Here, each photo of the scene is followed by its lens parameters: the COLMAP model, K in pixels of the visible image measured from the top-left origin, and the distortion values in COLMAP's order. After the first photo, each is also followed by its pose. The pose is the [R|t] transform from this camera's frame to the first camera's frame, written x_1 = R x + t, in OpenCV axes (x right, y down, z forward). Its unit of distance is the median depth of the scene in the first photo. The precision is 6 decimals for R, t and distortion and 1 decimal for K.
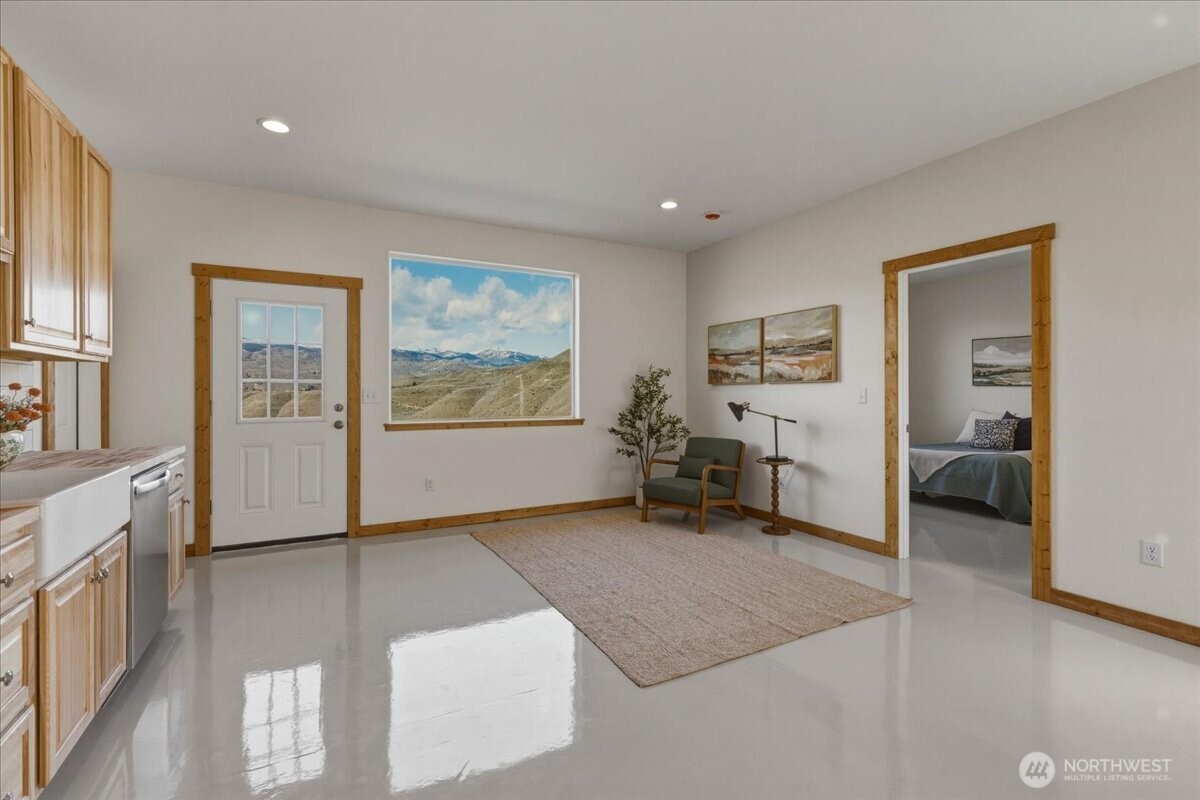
lens RADIAL K [[546.2, 0, 600.0], [0, 546.2, 392.7], [0, 0, 1]] dist [-0.000116, -0.000878]
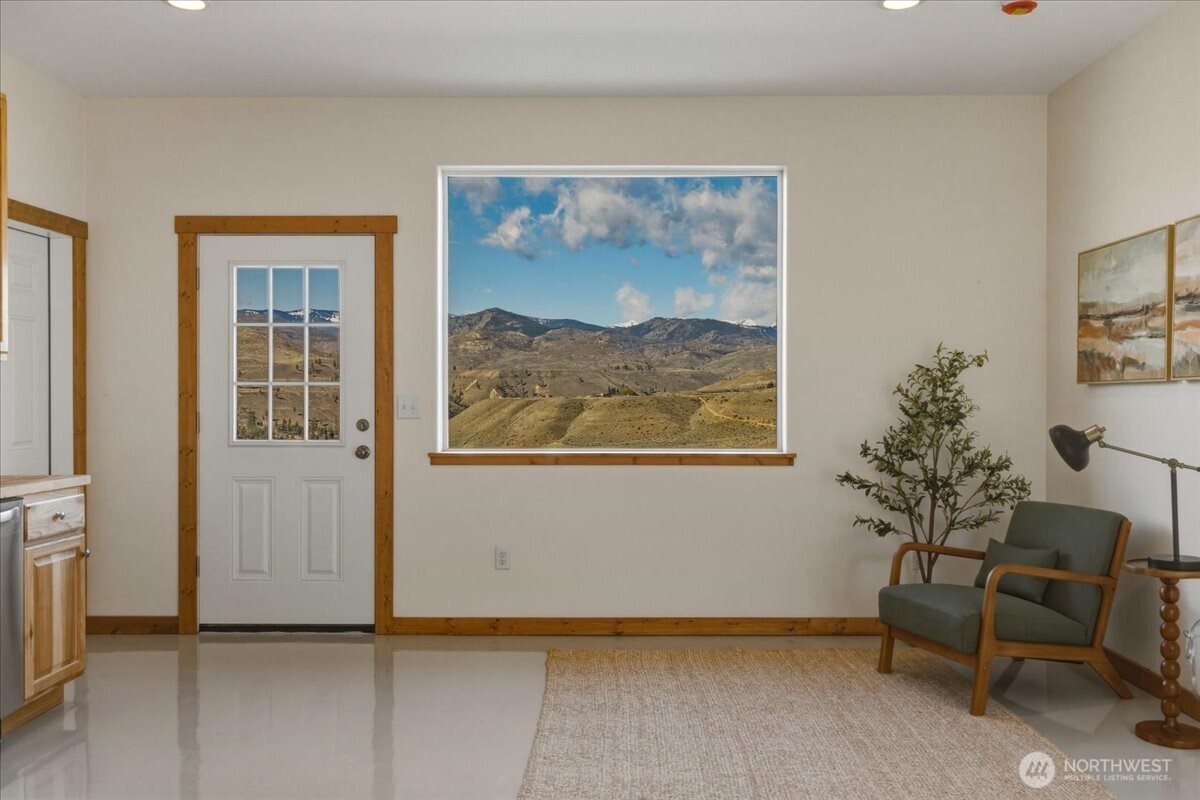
lens RADIAL K [[1001.1, 0, 595.1], [0, 1001.1, 403.3], [0, 0, 1]] dist [0.003153, 0.000124]
pose [[0.874423, 0.003272, -0.485153, 0.286837], [-0.001860, 0.999993, 0.003390, -0.001942], [0.485161, -0.002062, 0.874423, 0.111579]]
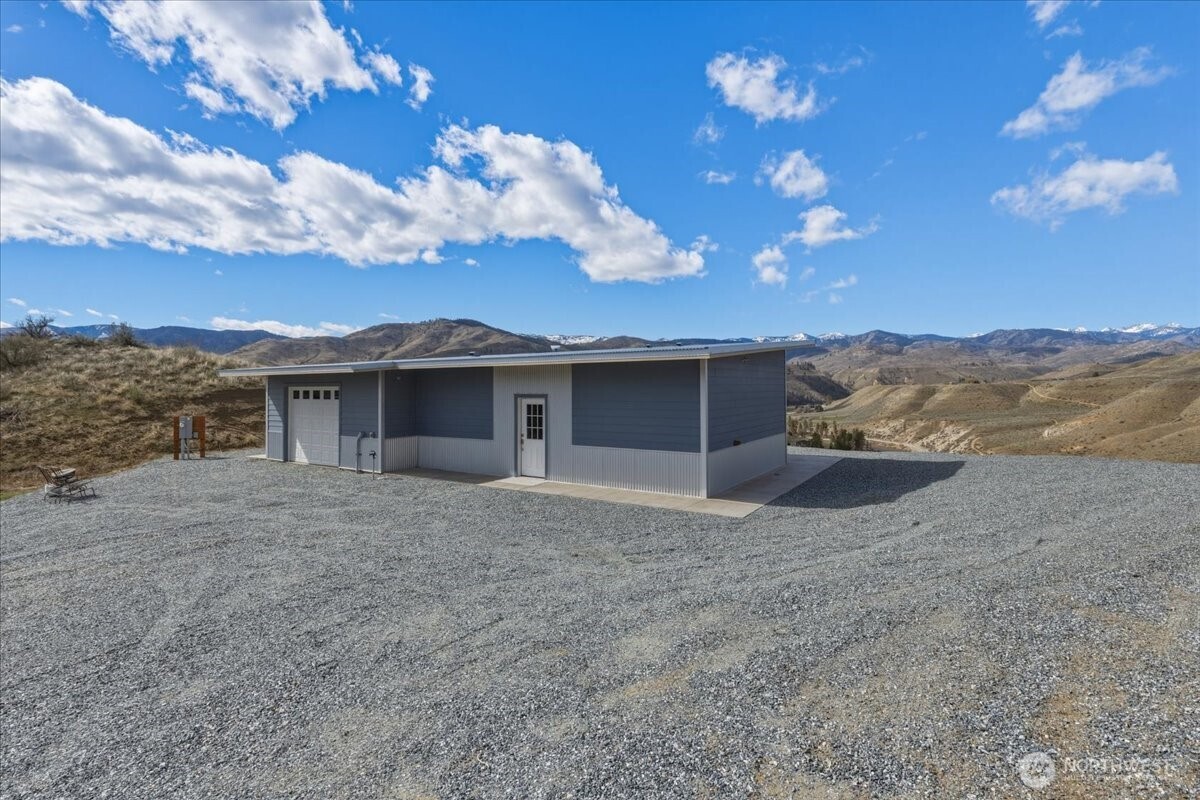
lens RADIAL K [[546.2, 0, 600.0], [0, 546.2, 392.7], [0, 0, 1]] dist [-0.000116, -0.000878]
pose [[0.466344, 0.001885, -0.884601, 1.965562], [0.009783, 0.999926, 0.007288, -0.195685], [0.884549, -0.012053, 0.466291, -0.116349]]
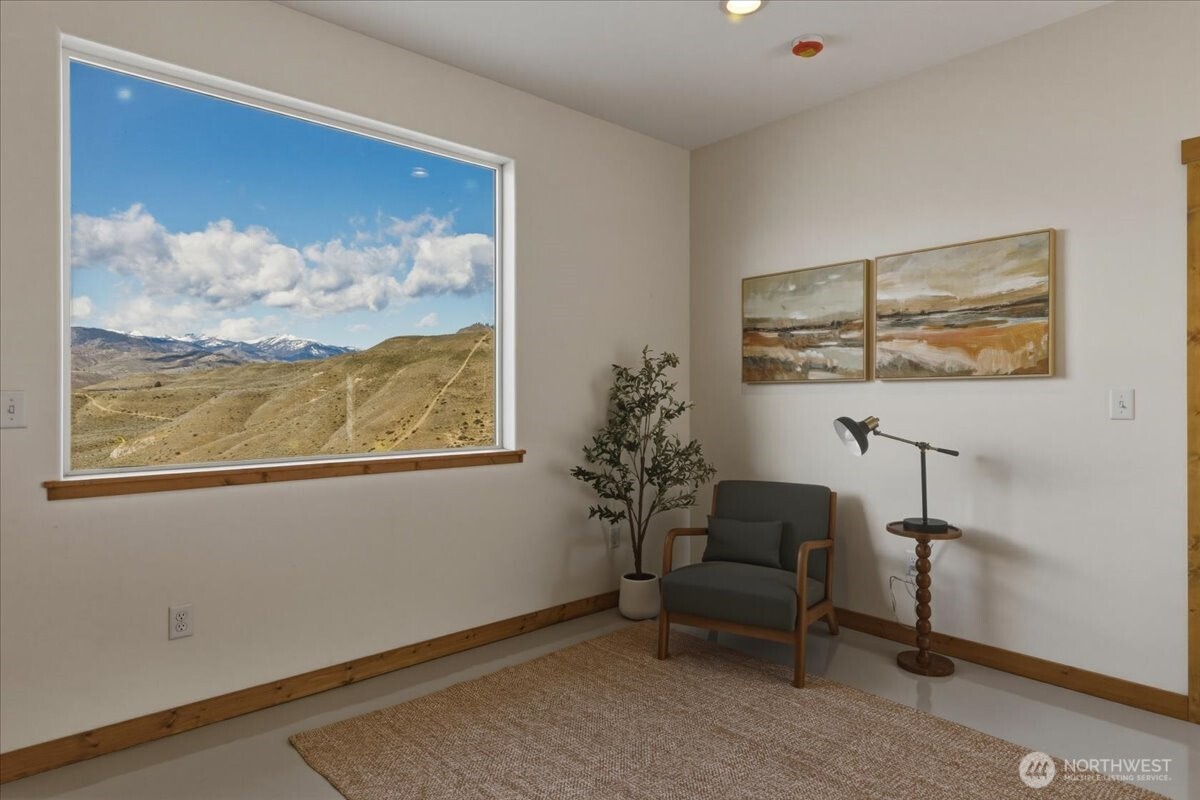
lens RADIAL K [[679.9, 0, 600.0], [0, 679.9, 400.0], [0, 0, 1]] dist [0.004981, 0.000244]
pose [[0.969637, -0.002110, 0.244540, -0.127000], [0.000883, 0.999986, 0.005127, -0.001946], [-0.244547, -0.004755, 0.969626, 0.417235]]
